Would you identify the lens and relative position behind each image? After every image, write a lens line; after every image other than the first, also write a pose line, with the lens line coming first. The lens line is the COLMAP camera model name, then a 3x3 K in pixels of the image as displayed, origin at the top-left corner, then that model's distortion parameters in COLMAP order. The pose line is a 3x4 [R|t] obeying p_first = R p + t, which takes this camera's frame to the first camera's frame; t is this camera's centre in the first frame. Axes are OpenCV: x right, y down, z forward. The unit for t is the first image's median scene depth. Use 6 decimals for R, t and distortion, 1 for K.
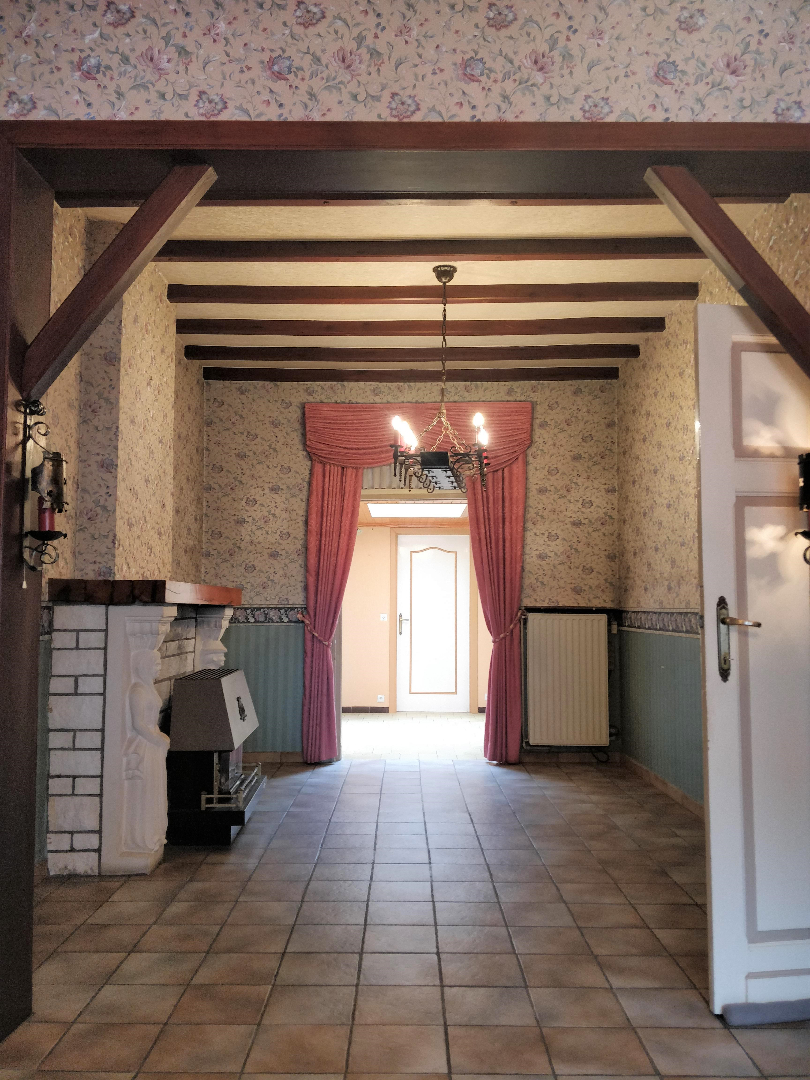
lens RADIAL K [[864.5, 0, 405.6], [0, 864.5, 538.8], [0, 0, 1]] dist [0.057316, -0.114094]
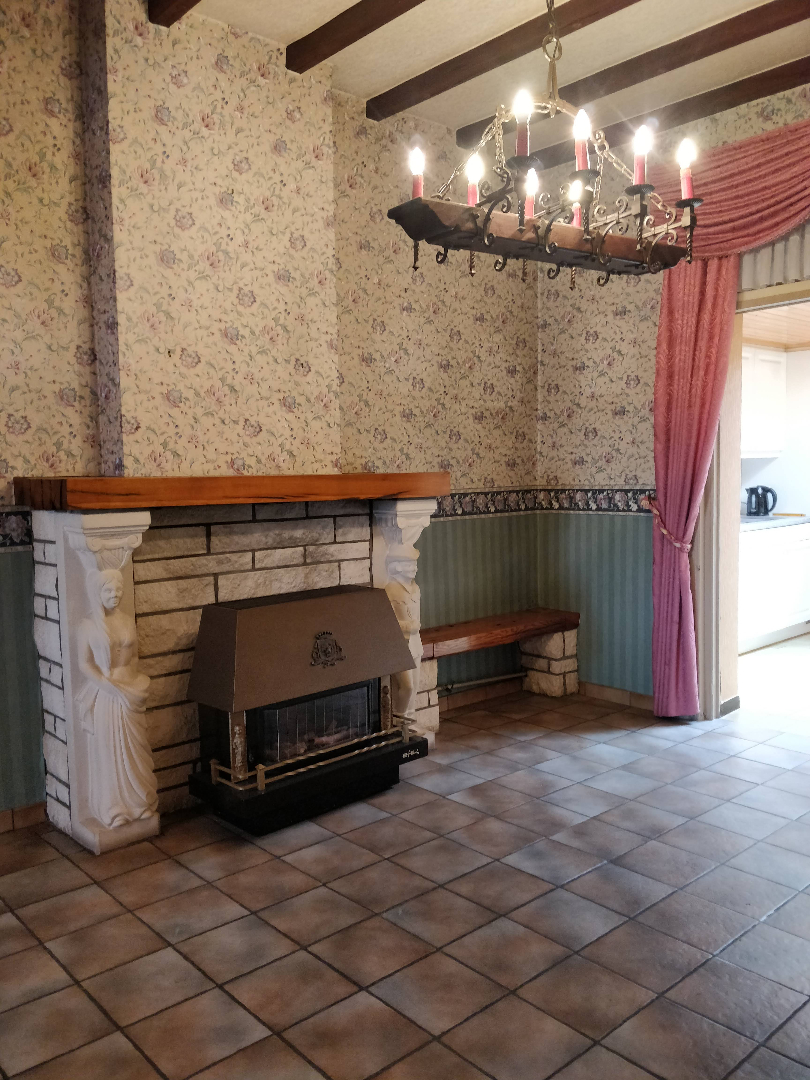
lens RADIAL K [[864.5, 0, 401.5], [0, 864.5, 544.8], [0, 0, 1]] dist [0.057316, -0.114094]
pose [[0.653922, 0.051212, -0.754827, 0.259443], [0.081657, 0.987100, 0.137713, 0.013539], [0.752142, -0.151691, 0.641305, 0.418467]]
